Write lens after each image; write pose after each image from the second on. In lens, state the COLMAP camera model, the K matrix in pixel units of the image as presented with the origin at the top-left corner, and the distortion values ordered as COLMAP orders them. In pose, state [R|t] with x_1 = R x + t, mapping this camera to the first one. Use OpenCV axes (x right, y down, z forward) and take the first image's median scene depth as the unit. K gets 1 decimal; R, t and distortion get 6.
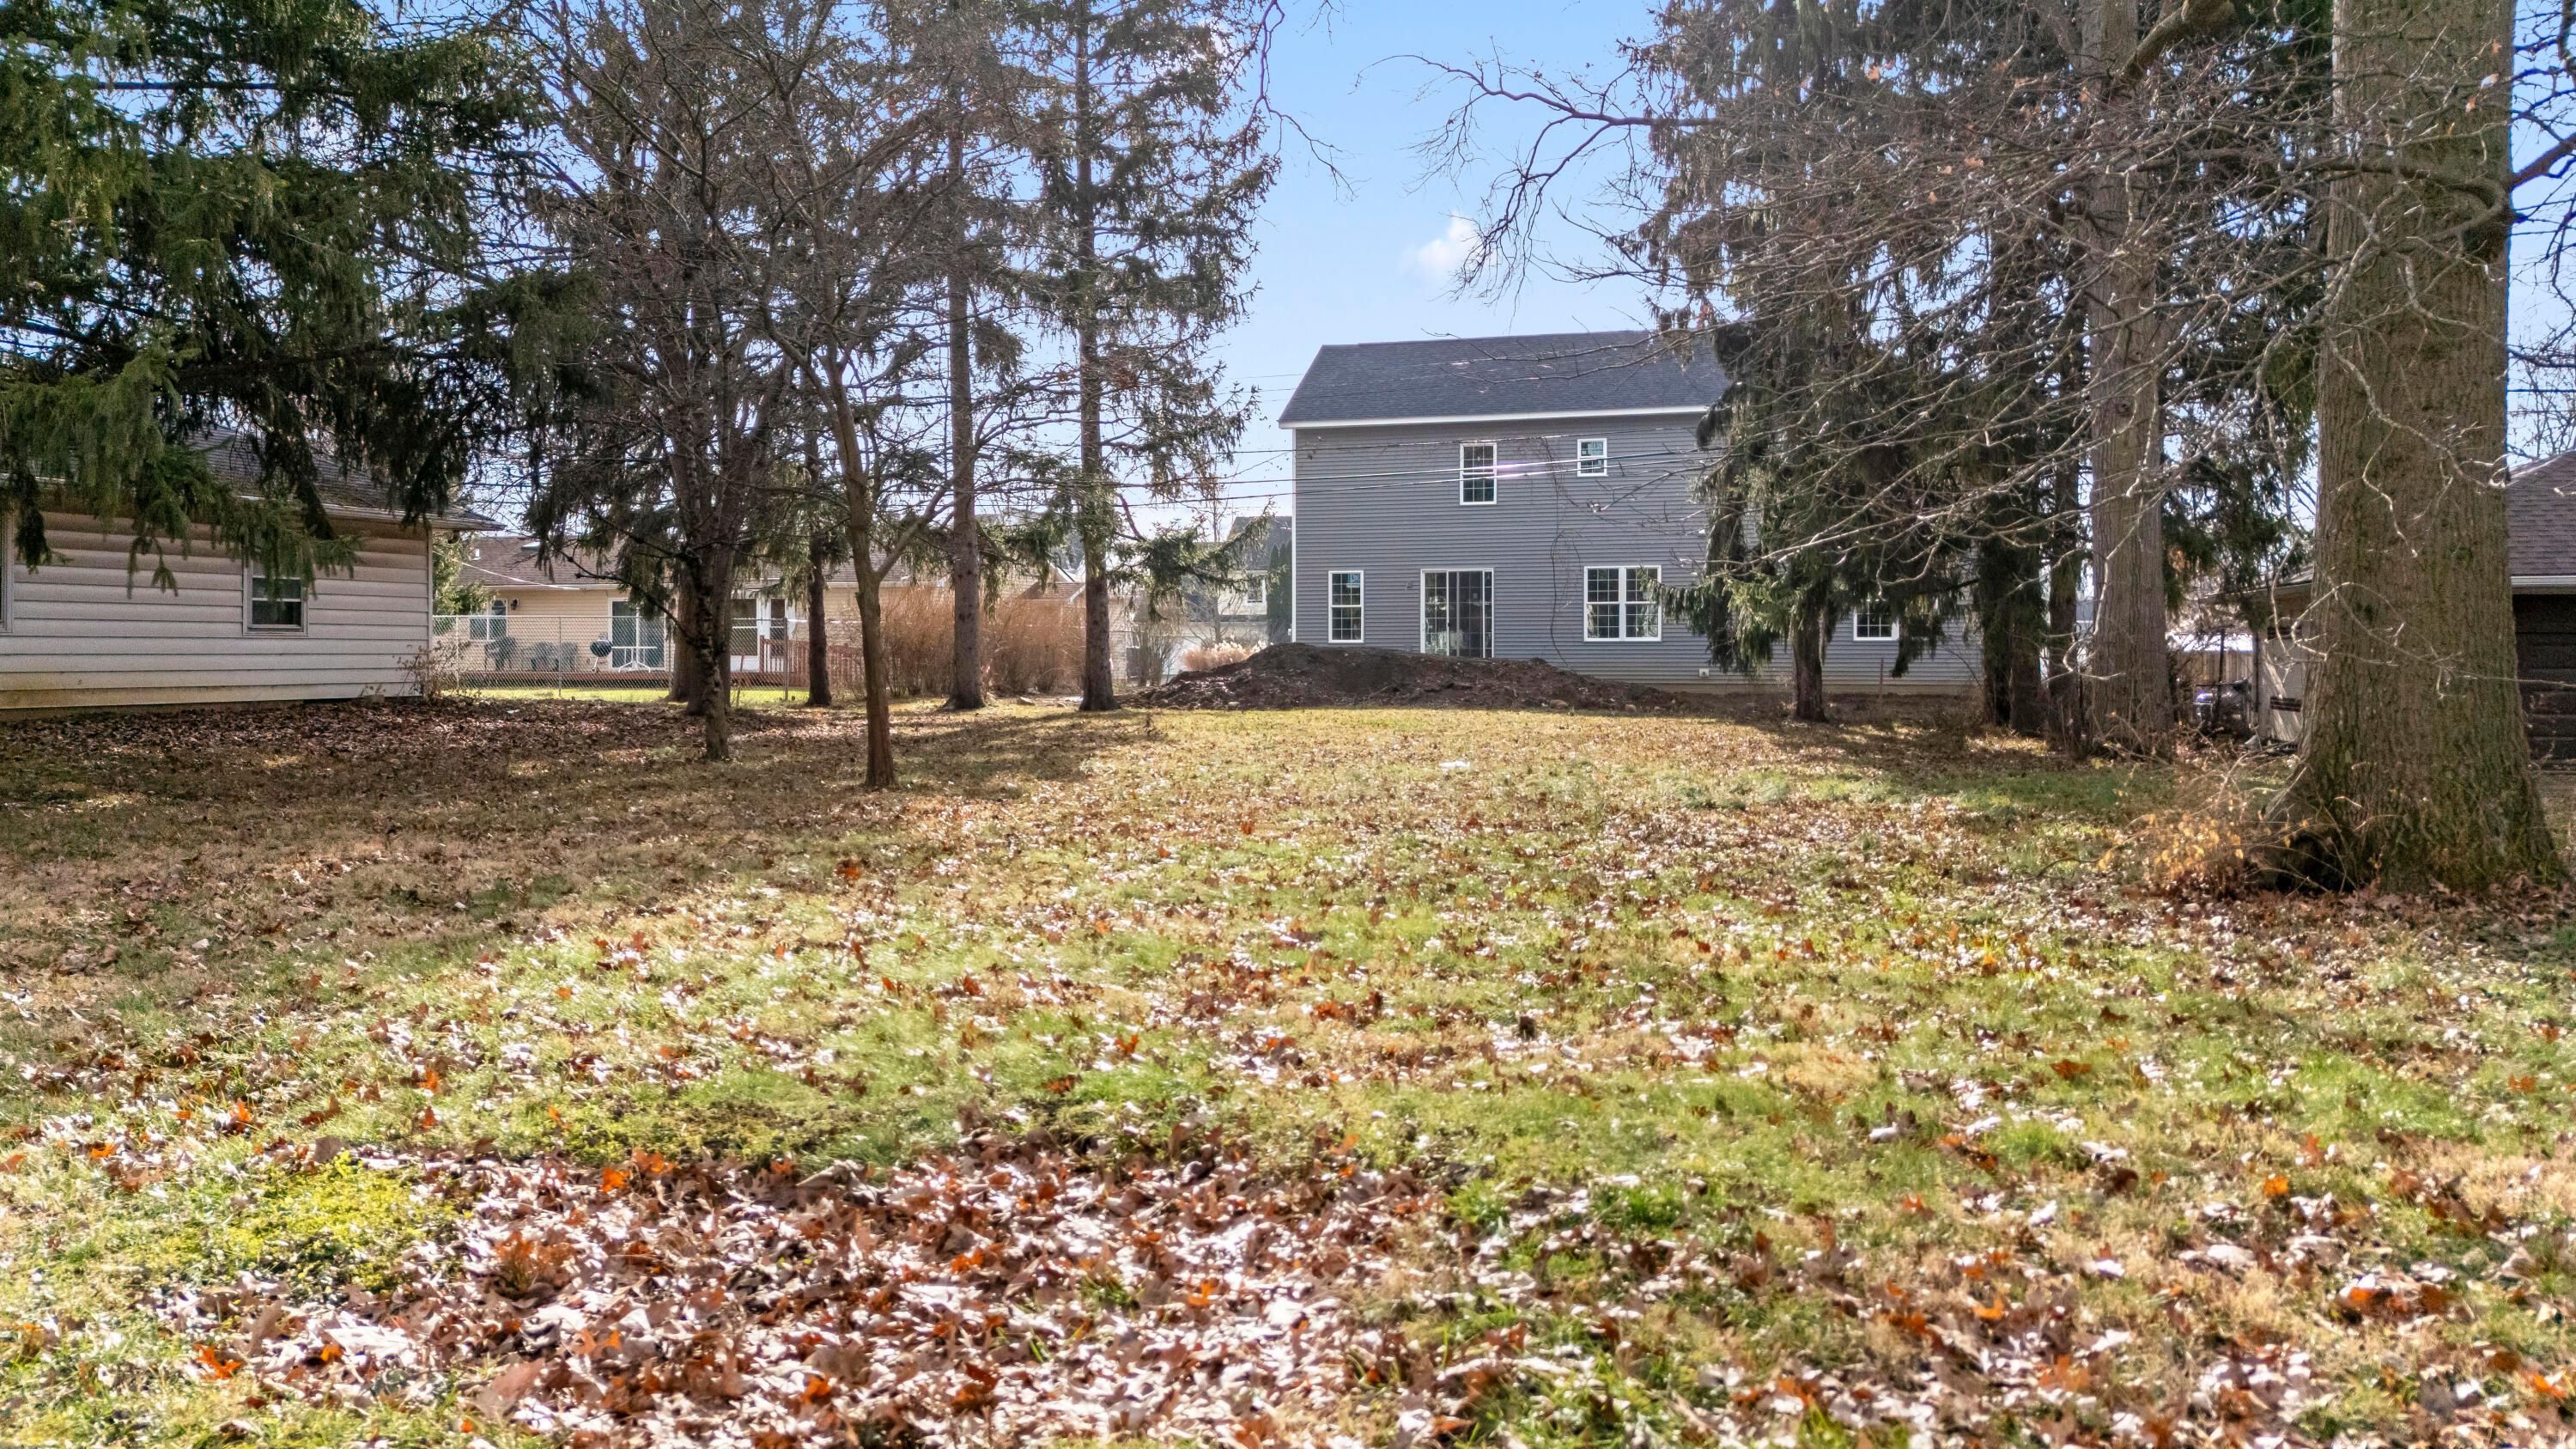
lens RADIAL K [[1876.9, 0, 1288.0], [0, 1876.9, 654.3], [0, 0, 1]] dist [0.129051, -0.189519]
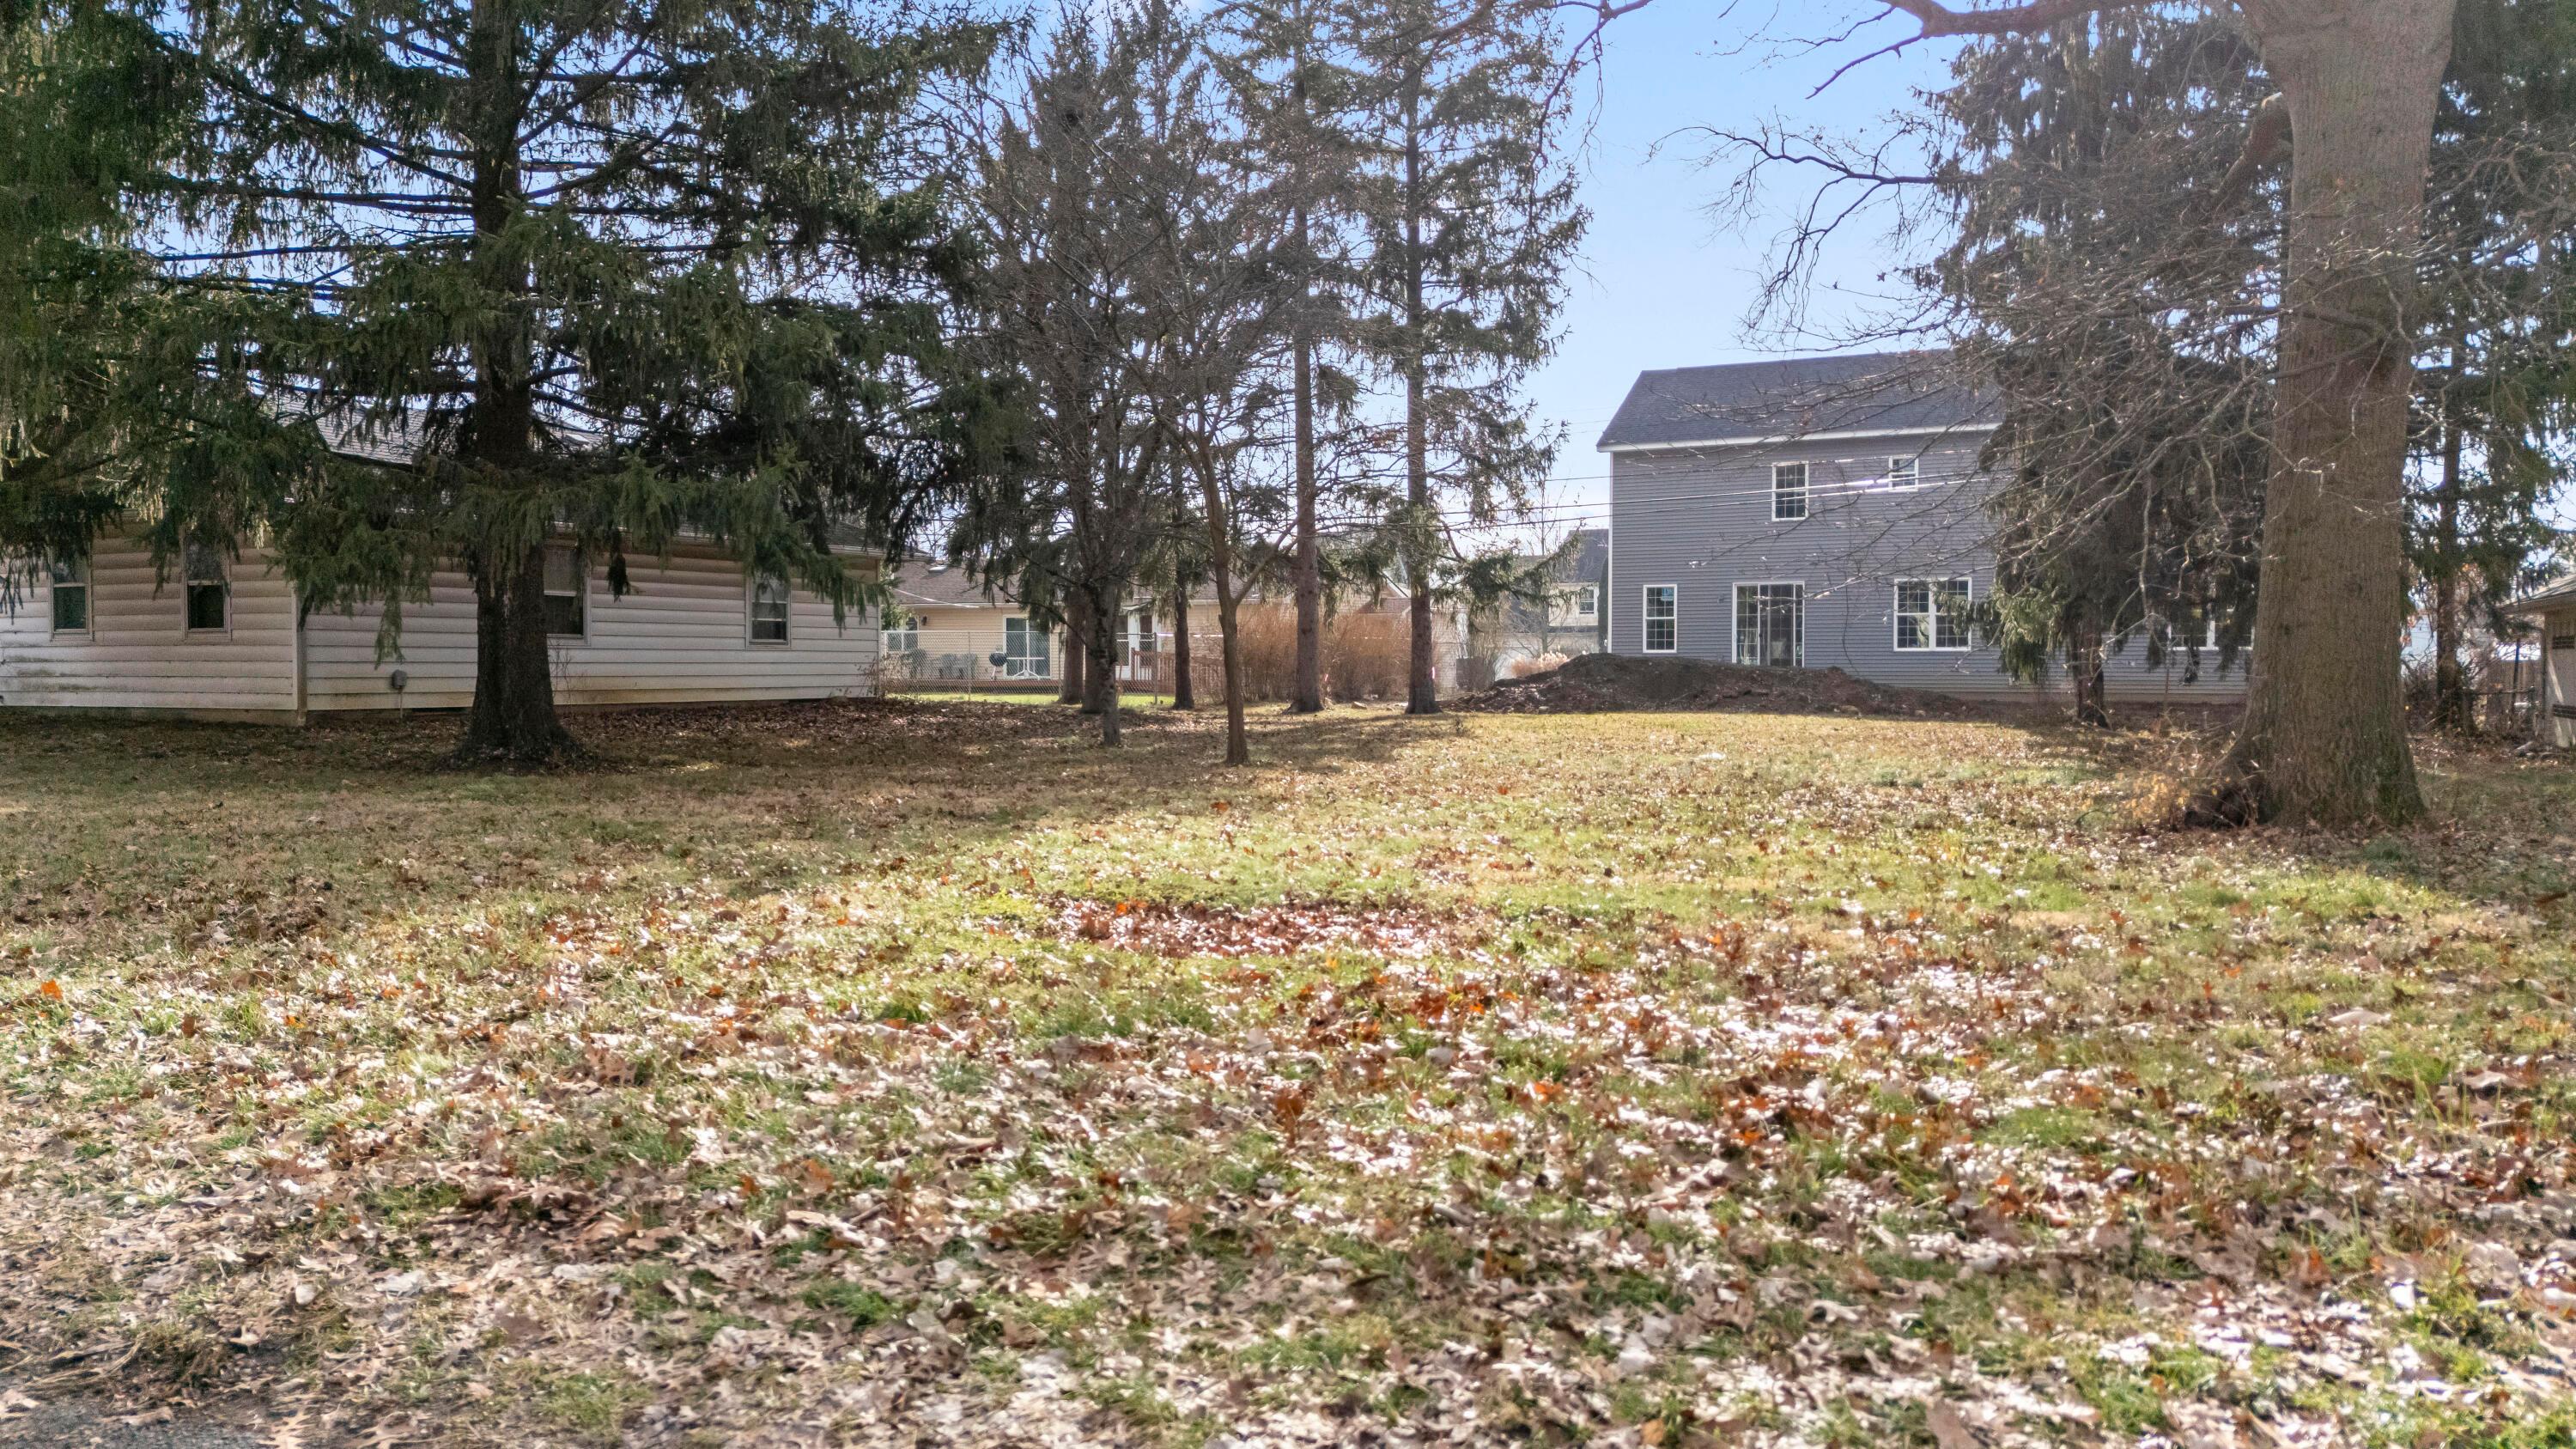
lens RADIAL K [[1860.6, 0, 1287.1], [0, 1860.6, 728.9], [0, 0, 1]] dist [0.066940, -0.084589]
pose [[0.983253, 0.006279, -0.182137, 0.022336], [-0.000057, 0.999417, 0.034148, 0.000912], [0.182245, -0.033566, 0.982680, -0.109852]]
